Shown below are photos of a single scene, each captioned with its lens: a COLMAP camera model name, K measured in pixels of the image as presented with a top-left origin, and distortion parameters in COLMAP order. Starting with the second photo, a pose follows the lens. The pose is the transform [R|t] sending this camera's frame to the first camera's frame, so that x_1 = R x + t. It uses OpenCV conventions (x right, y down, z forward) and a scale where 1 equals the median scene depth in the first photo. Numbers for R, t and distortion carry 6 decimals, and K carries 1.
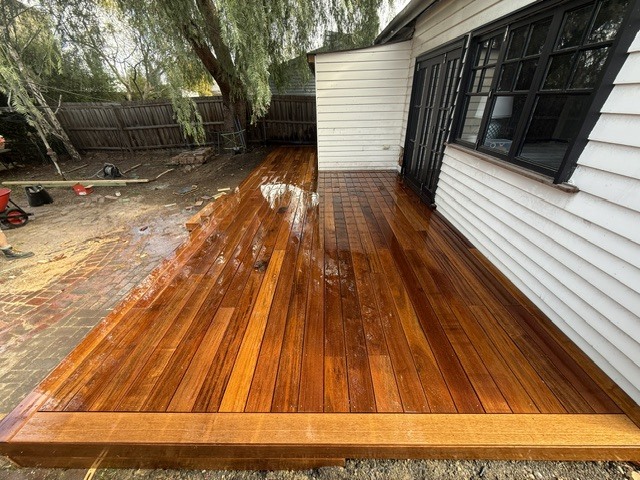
lens RADIAL K [[254.5, 0, 320.9], [0, 254.5, 238.1], [0, 0, 1]] dist [0.001580, 0.000045]
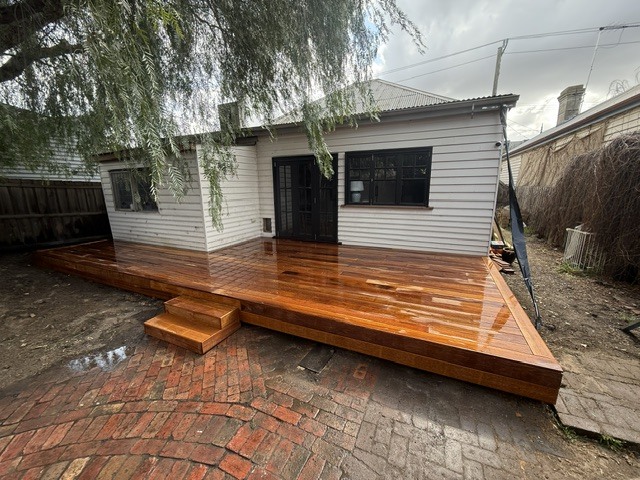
lens RADIAL K [[254.5, 0, 320.9], [0, 254.5, 238.1], [0, 0, 1]] dist [0.001580, 0.000045]
pose [[0.410102, -0.171527, 0.895765, -1.004530], [0.442270, 0.896351, -0.030842, -0.156239], [-0.797630, 0.408819, 0.443457, 0.379464]]
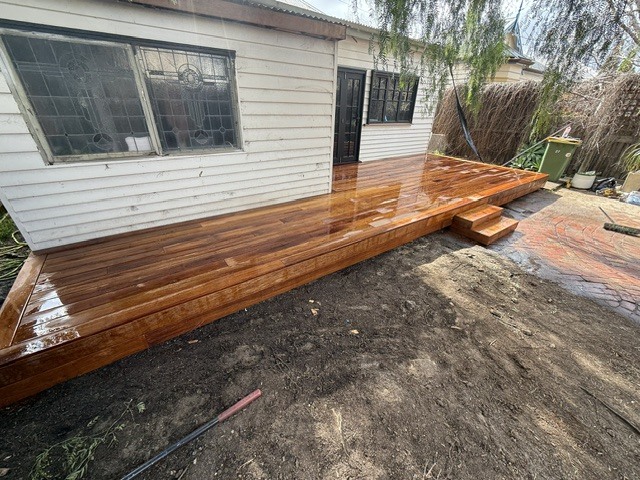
lens RADIAL K [[254.5, 0, 320.9], [0, 254.5, 238.1], [0, 0, 1]] dist [0.001580, 0.000045]
pose [[-0.589468, -0.376809, 0.714523, -0.860109], [0.370447, 0.659944, 0.653638, -1.025234], [-0.717841, 0.649992, -0.249428, 1.974343]]
